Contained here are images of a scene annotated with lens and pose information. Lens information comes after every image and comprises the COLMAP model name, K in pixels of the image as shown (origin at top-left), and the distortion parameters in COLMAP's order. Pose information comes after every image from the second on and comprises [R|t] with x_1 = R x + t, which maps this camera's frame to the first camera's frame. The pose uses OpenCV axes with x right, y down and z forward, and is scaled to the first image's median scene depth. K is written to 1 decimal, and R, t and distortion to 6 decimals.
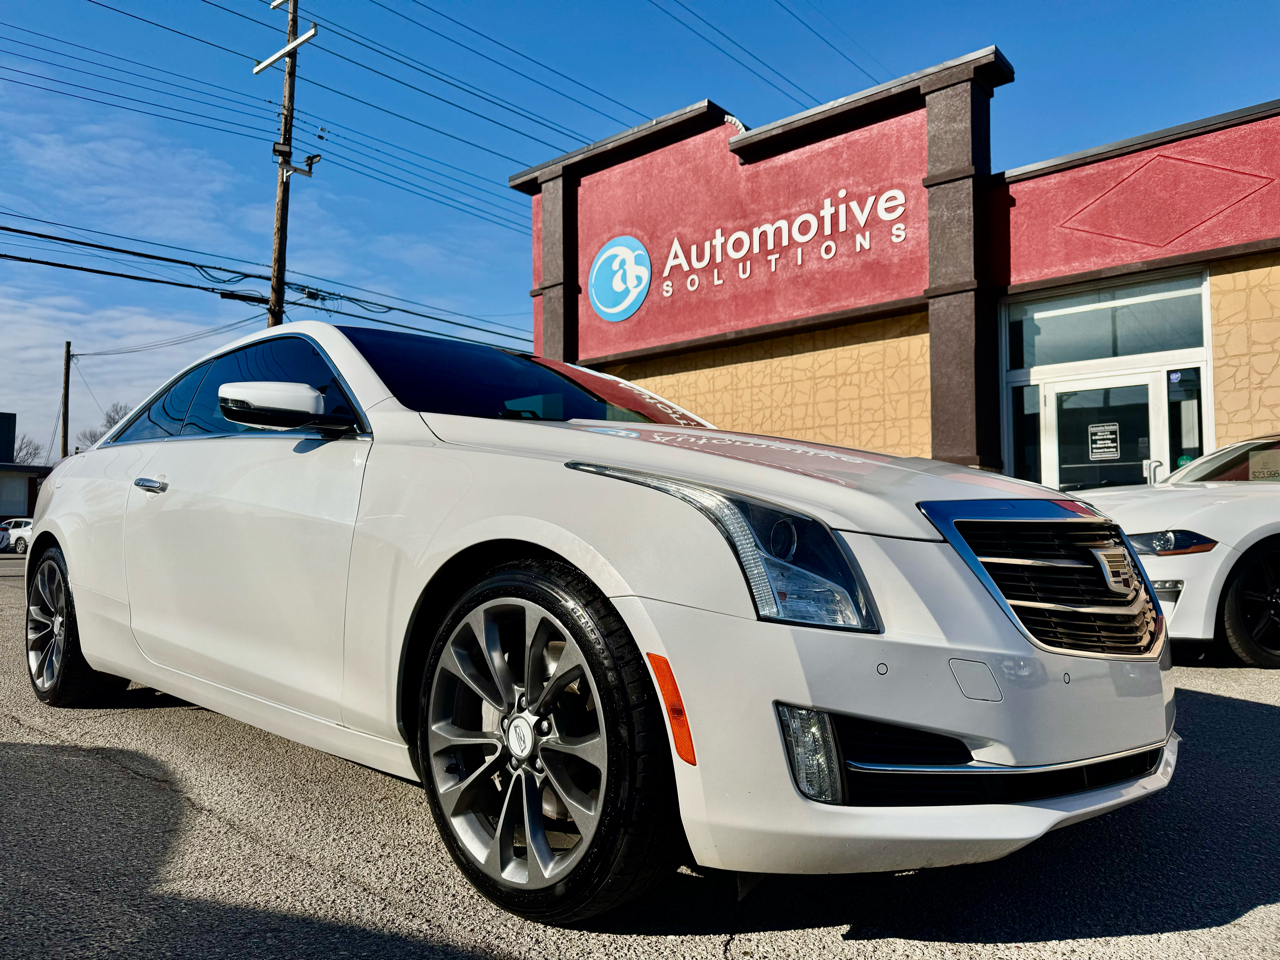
lens RADIAL K [[905.7, 0, 640.2], [0, 905.7, 486.2], [0, 0, 1]] dist [0.038079, -0.044905]
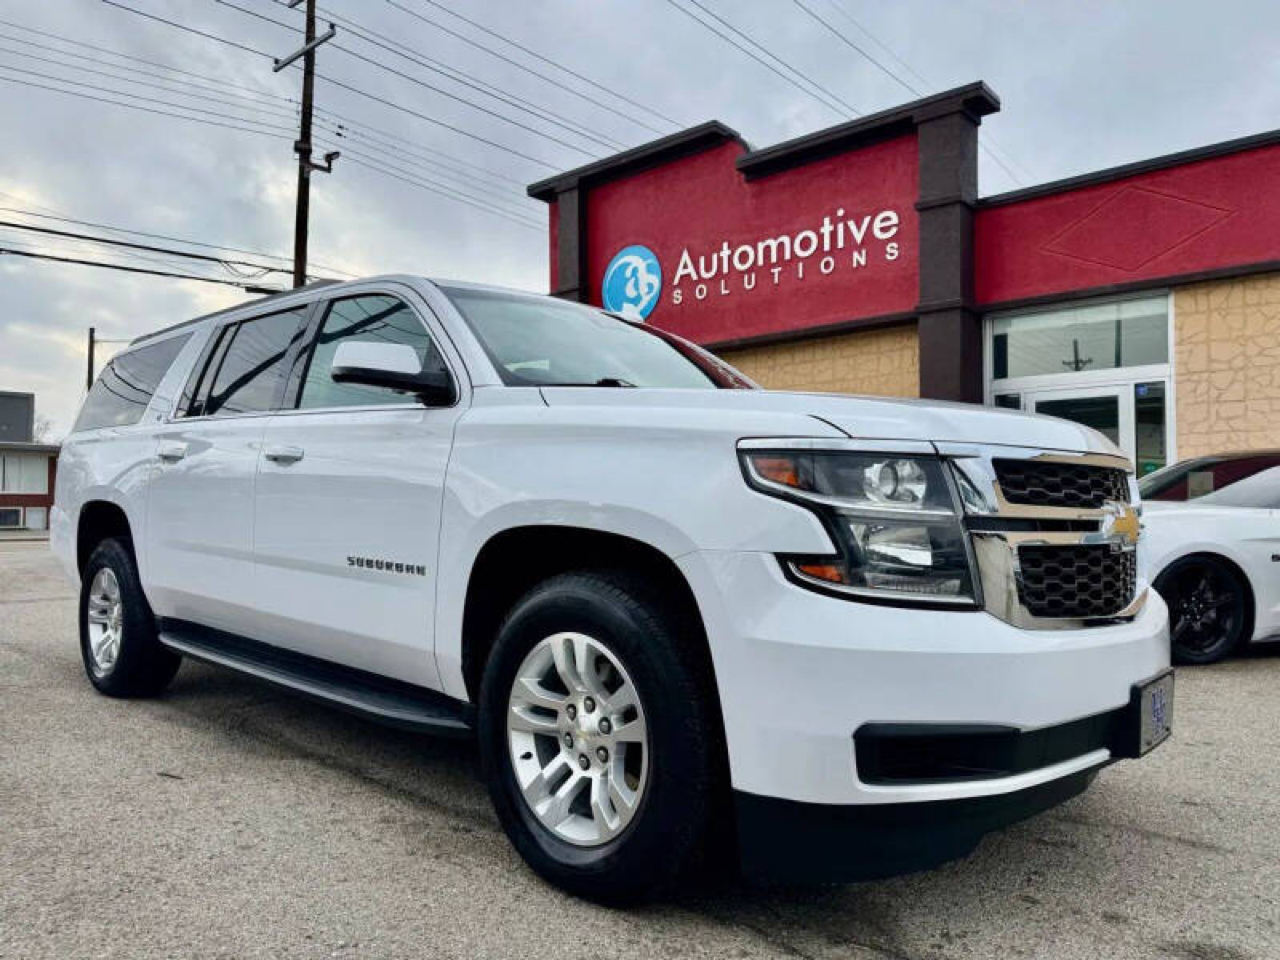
lens RADIAL K [[909.3, 0, 637.6], [0, 909.3, 482.6], [0, 0, 1]] dist [0.040544, -0.048955]
pose [[0.999975, 0.000062, -0.007045, -0.010212], [0.000126, 0.999643, 0.026714, -0.031236], [0.007044, -0.026714, 0.999618, -0.088548]]
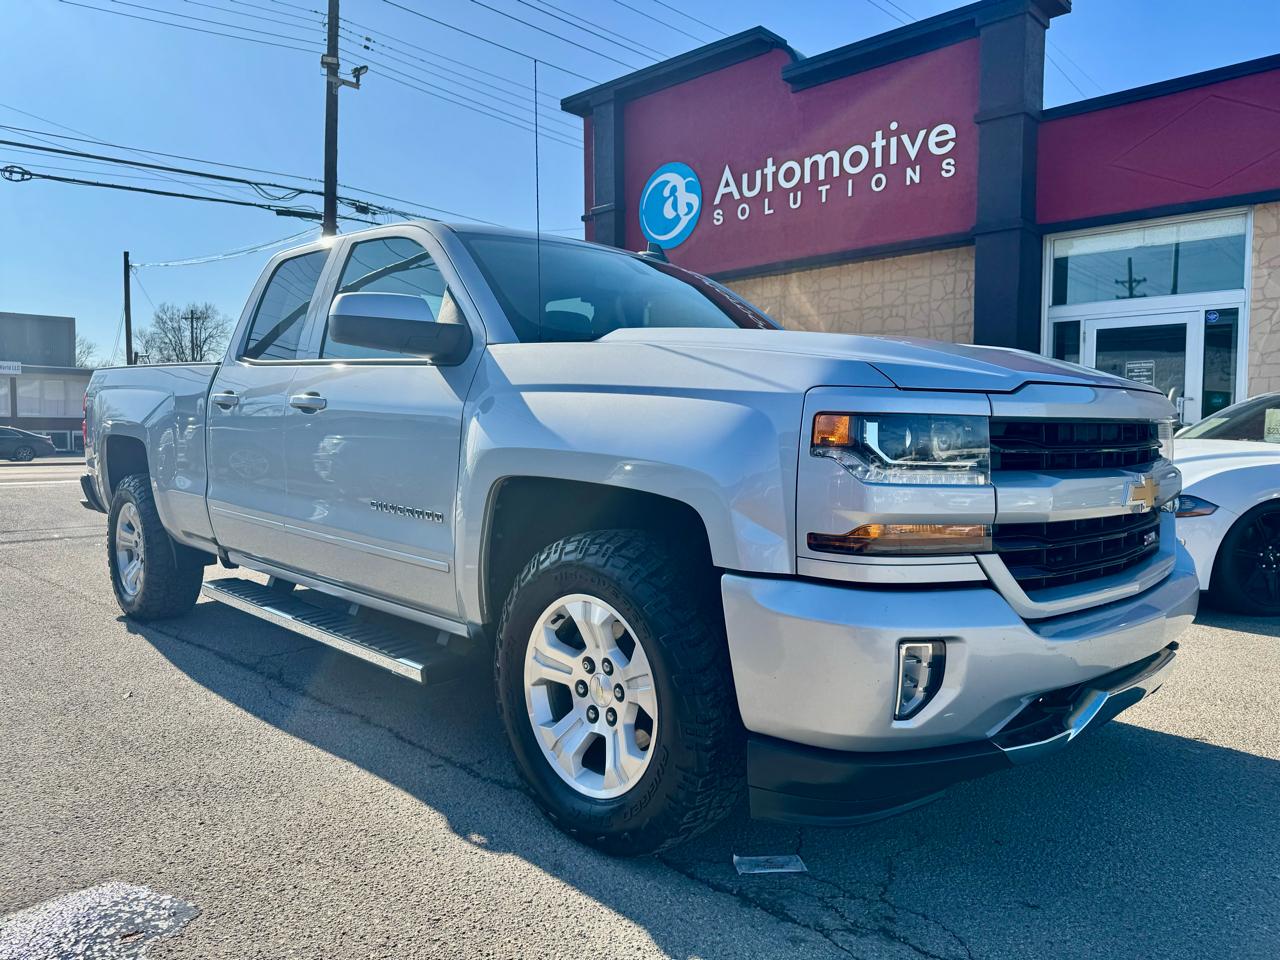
lens RADIAL K [[914.6, 0, 636.2], [0, 914.6, 482.8], [0, 0, 1]] dist [0.003706, -0.005088]
pose [[0.998935, 0.005154, -0.045856, -0.015294], [-0.000025, 0.993803, 0.111153, -0.039795], [0.046145, -0.111033, 0.992745, -0.066307]]
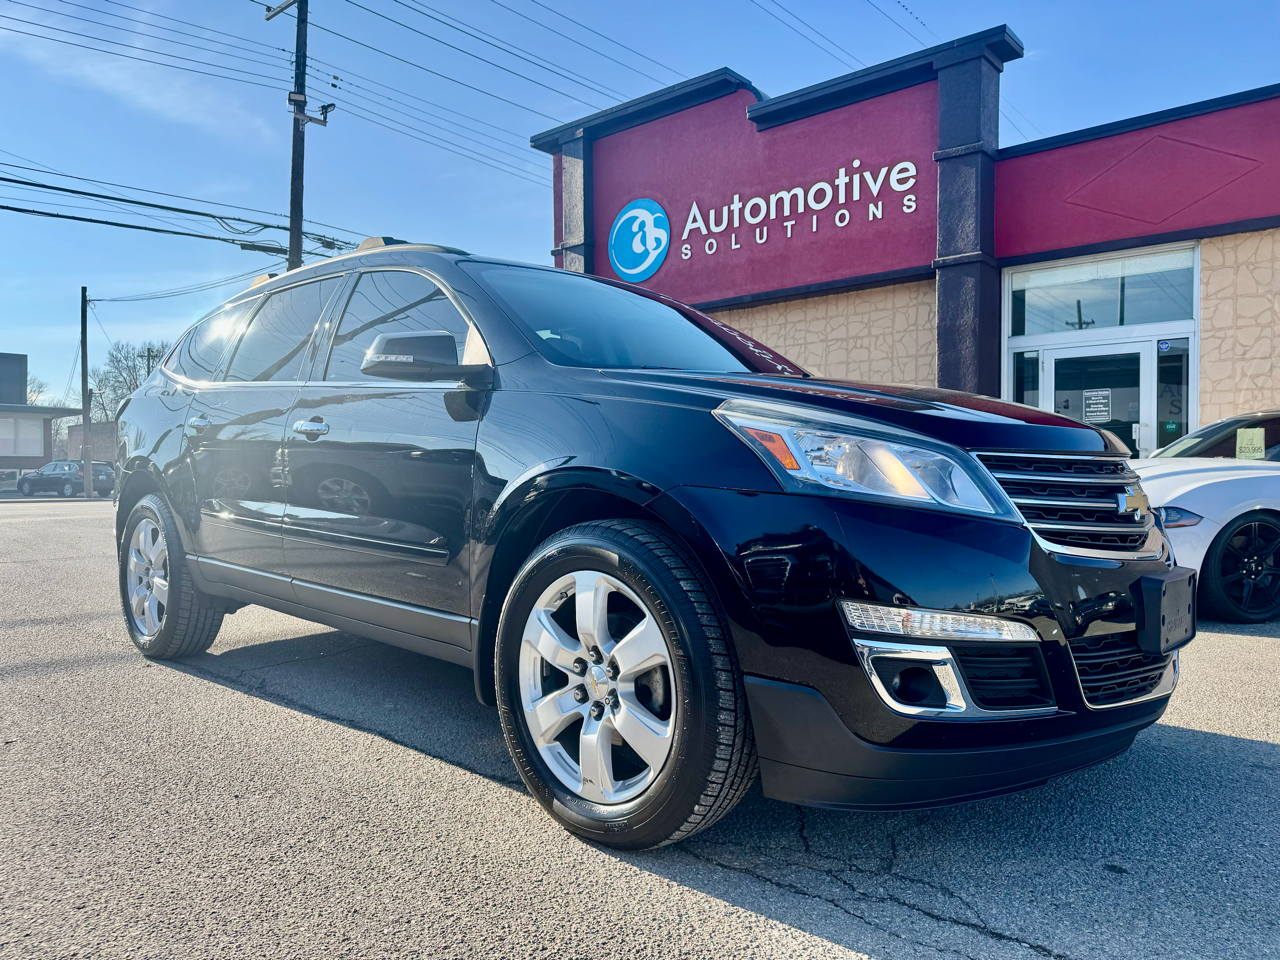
lens RADIAL K [[910.6, 0, 637.6], [0, 910.6, 485.4], [0, 0, 1]] dist [0.029130, -0.037077]
pose [[0.999995, 0.000292, -0.003100, -0.025341], [-0.000074, 0.997550, 0.069959, -0.026527], [0.003112, -0.069959, 0.997545, -0.071799]]
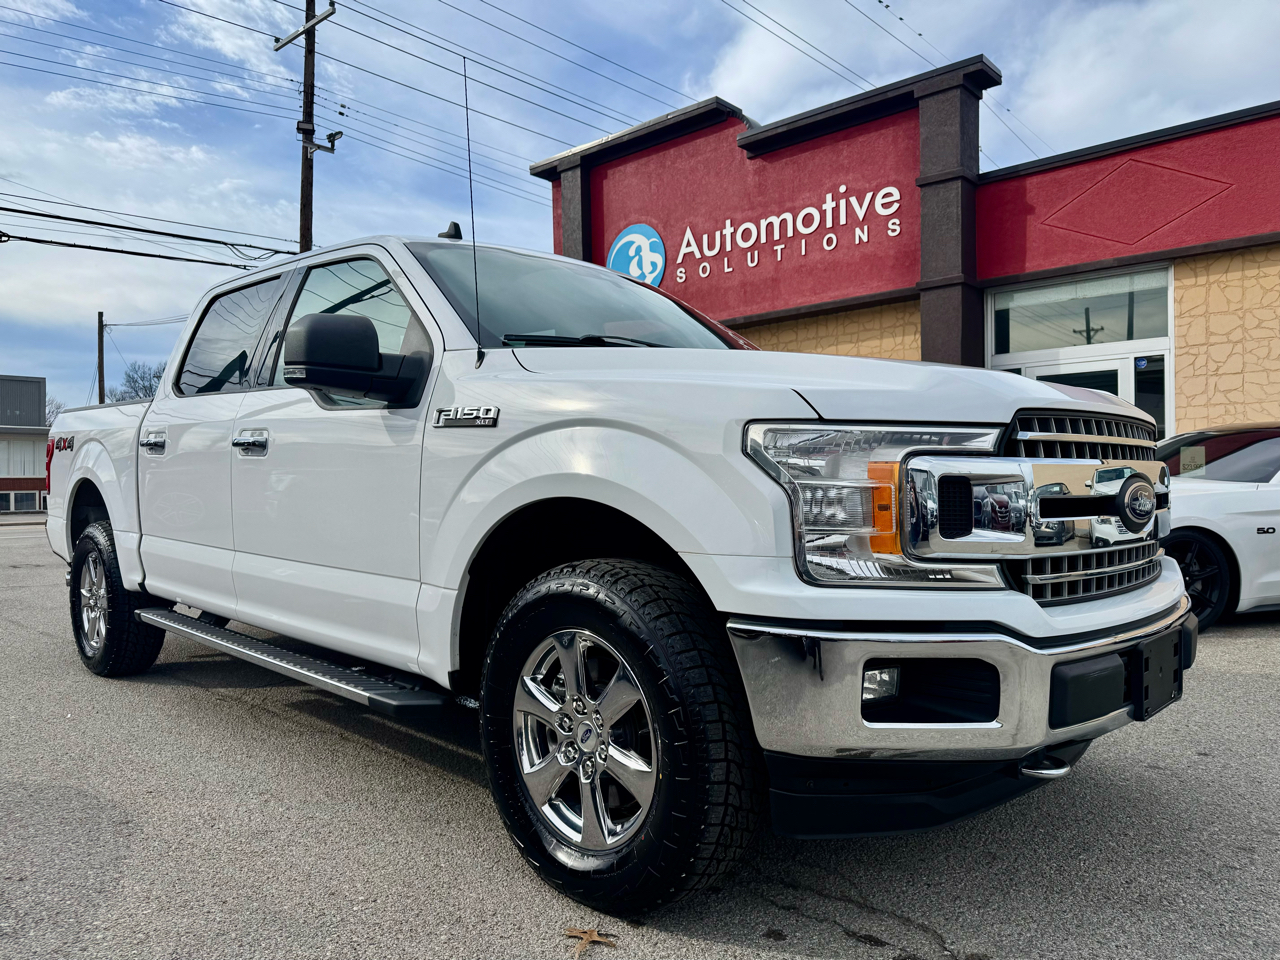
lens RADIAL K [[911.6, 0, 639.3], [0, 911.6, 487.9], [0, 0, 1]] dist [0.034529, -0.043048]
pose [[0.999770, -0.012889, -0.017140, -0.004295], [0.013902, 0.998082, 0.060322, -0.036791], [0.016330, -0.060546, 0.998032, -0.105350]]
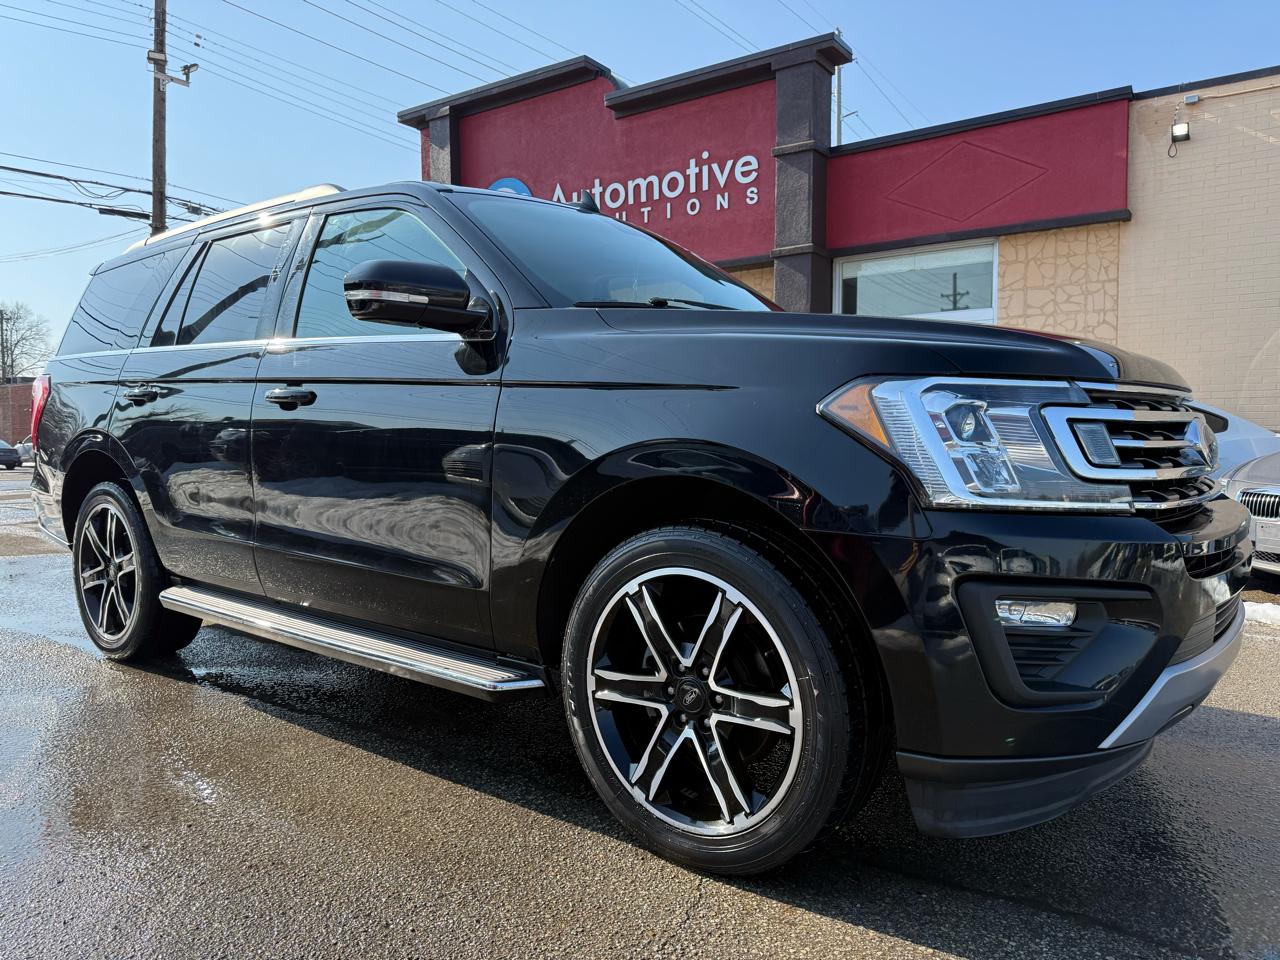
lens RADIAL K [[923.1, 0, 642.5], [0, 923.1, 484.2], [0, 0, 1]] dist [0.037112, -0.045640]
pose [[0.994364, -0.011111, 0.105433, 0.021692], [0.000058, 0.994550, 0.104263, -0.039455], [-0.106017, -0.103669, 0.988945, -0.151414]]
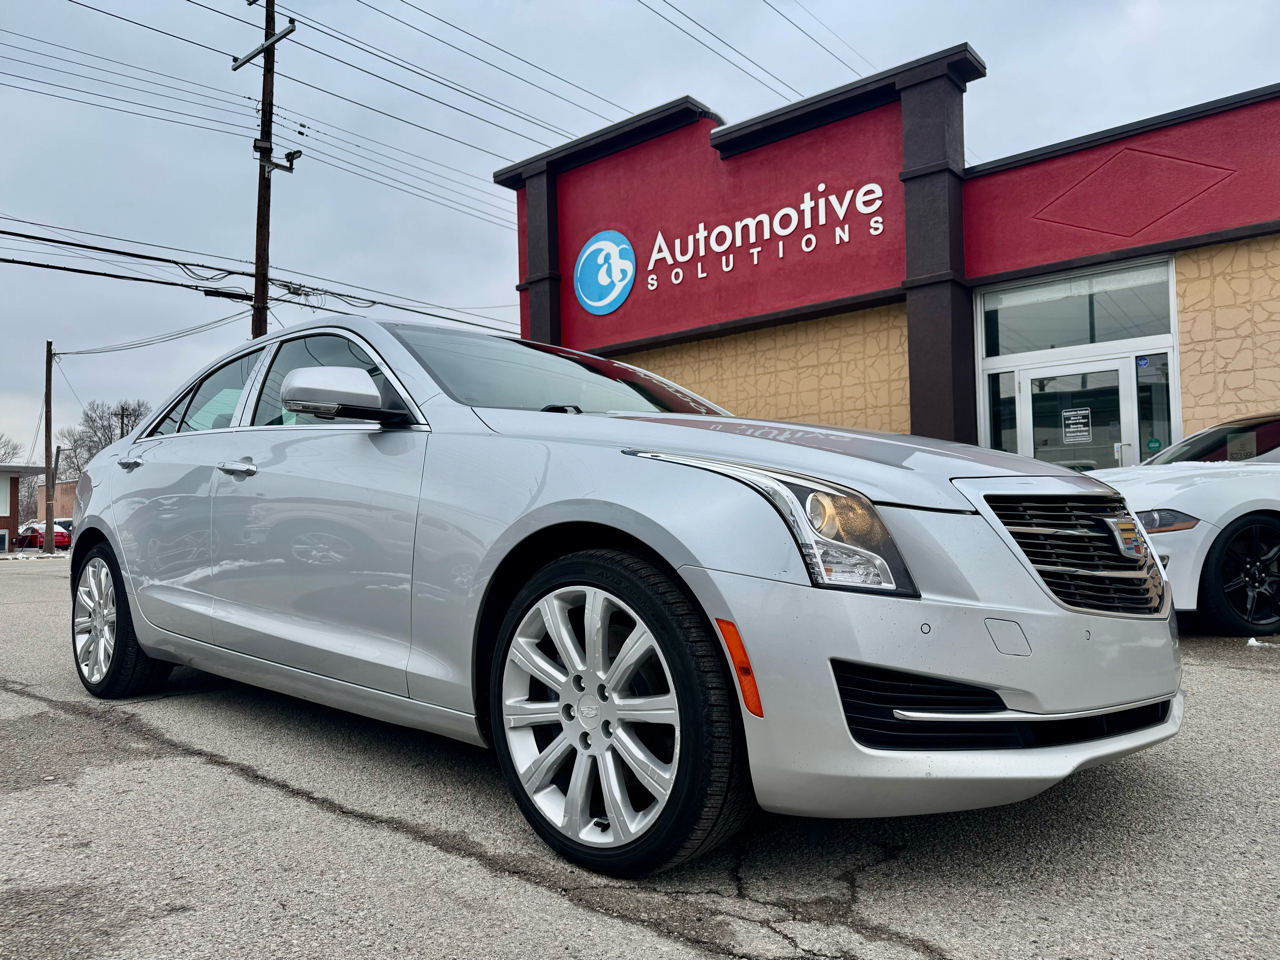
lens RADIAL K [[907.4, 0, 640.6], [0, 907.4, 485.2], [0, 0, 1]] dist [0.037556, -0.043959]
pose [[0.999689, -0.017785, 0.017485, -0.005434], [0.017597, 0.999786, 0.010863, -0.001307], [-0.017674, -0.010552, 0.999788, -0.025524]]
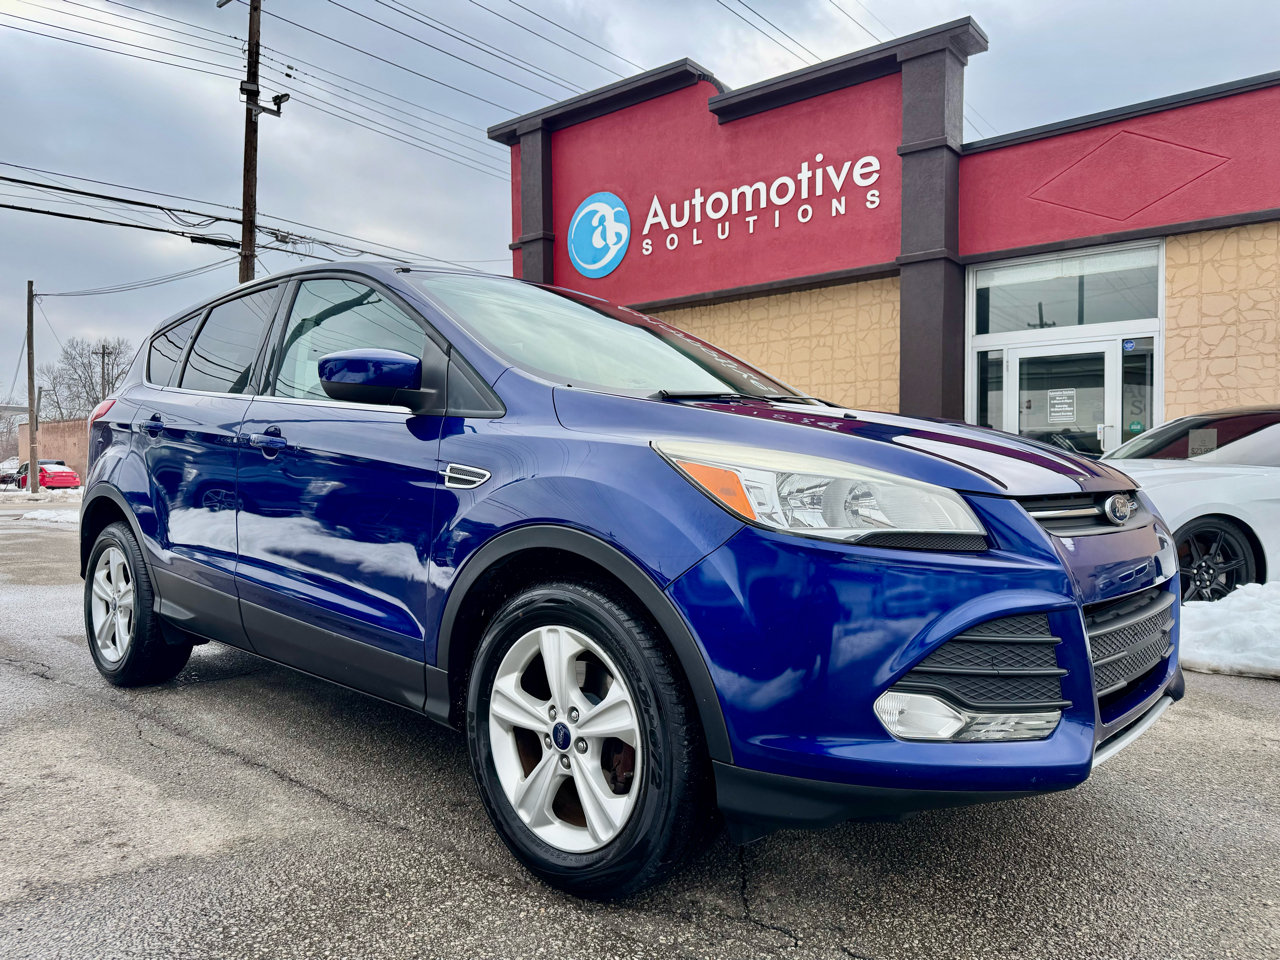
lens RADIAL K [[907.7, 0, 638.1], [0, 907.7, 485.0], [0, 0, 1]] dist [0.031357, -0.037050]
pose [[0.999494, 0.000102, 0.031819, -0.013711], [-0.002317, 0.997572, 0.069601, -0.025626], [-0.031734, -0.069639, 0.997067, -0.039059]]
